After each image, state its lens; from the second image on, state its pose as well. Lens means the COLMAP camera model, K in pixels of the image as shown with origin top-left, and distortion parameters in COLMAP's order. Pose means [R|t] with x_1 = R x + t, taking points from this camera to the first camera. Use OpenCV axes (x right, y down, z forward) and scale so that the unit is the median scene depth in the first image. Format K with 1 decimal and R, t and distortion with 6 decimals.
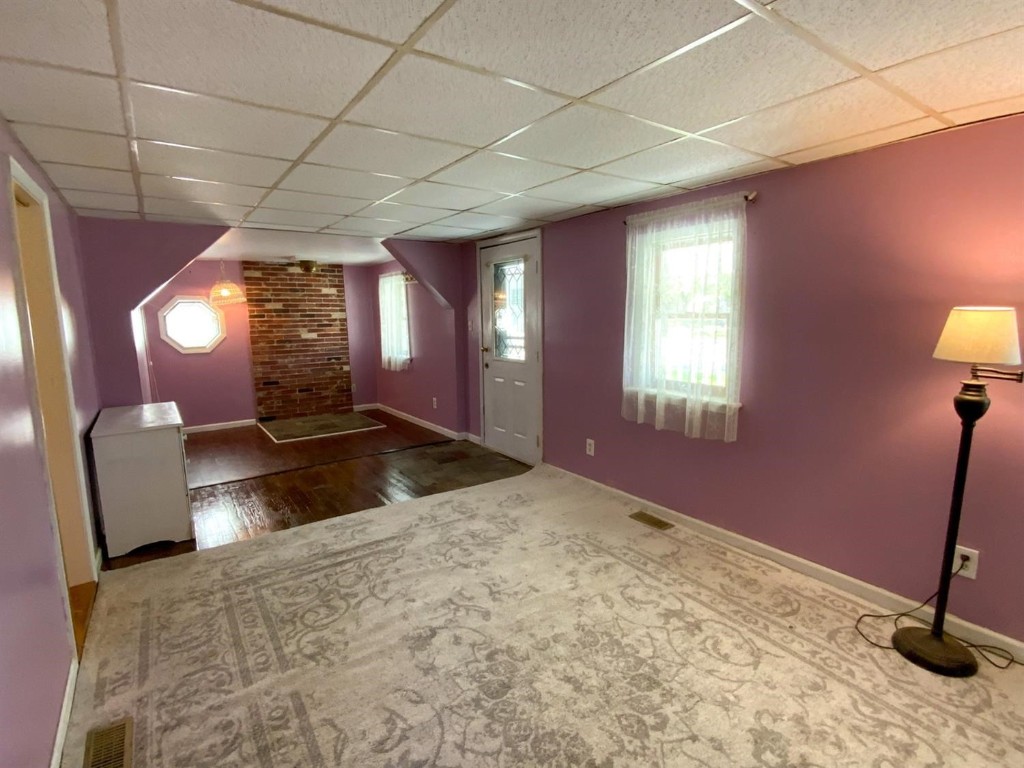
lens RADIAL K [[484.5, 0, 512.0], [0, 484.5, 384.0], [0, 0, 1]] dist [0.002187, 0.000045]
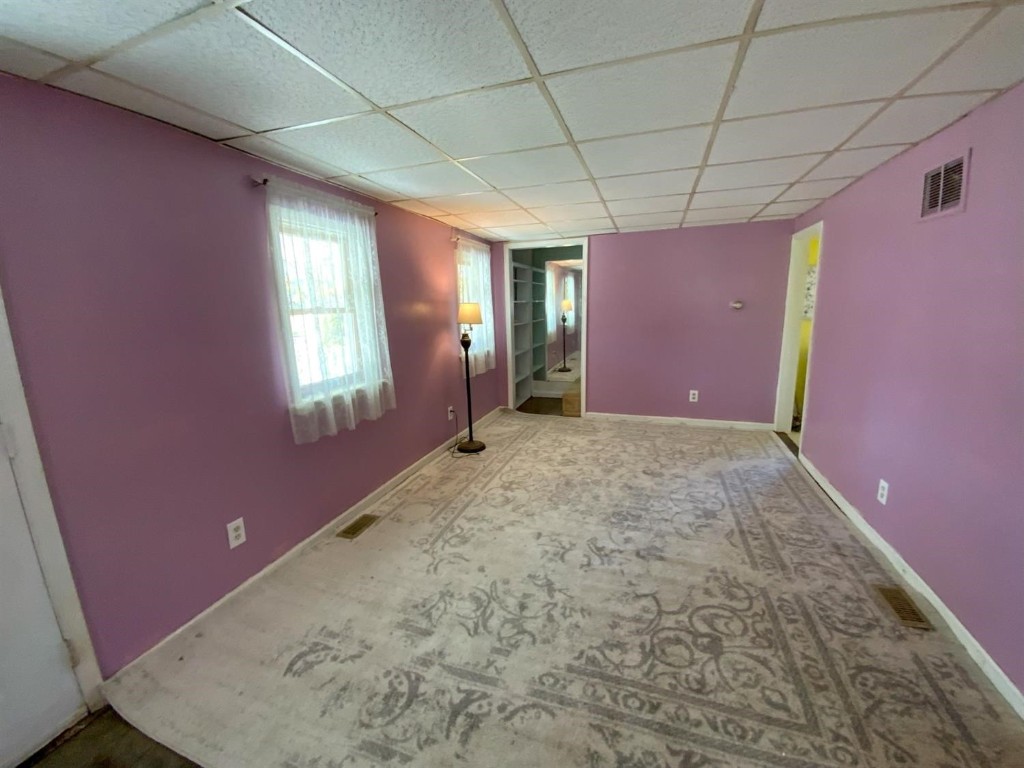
lens RADIAL K [[411.4, 0, 512.0], [0, 411.4, 384.0], [0, 0, 1]] dist [0.021425, -0.015561]
pose [[-0.581906, -0.129639, 0.802857, -0.258143], [0.156737, 0.950827, 0.267134, -0.078632], [-0.798009, 0.281285, -0.532973, 0.568340]]
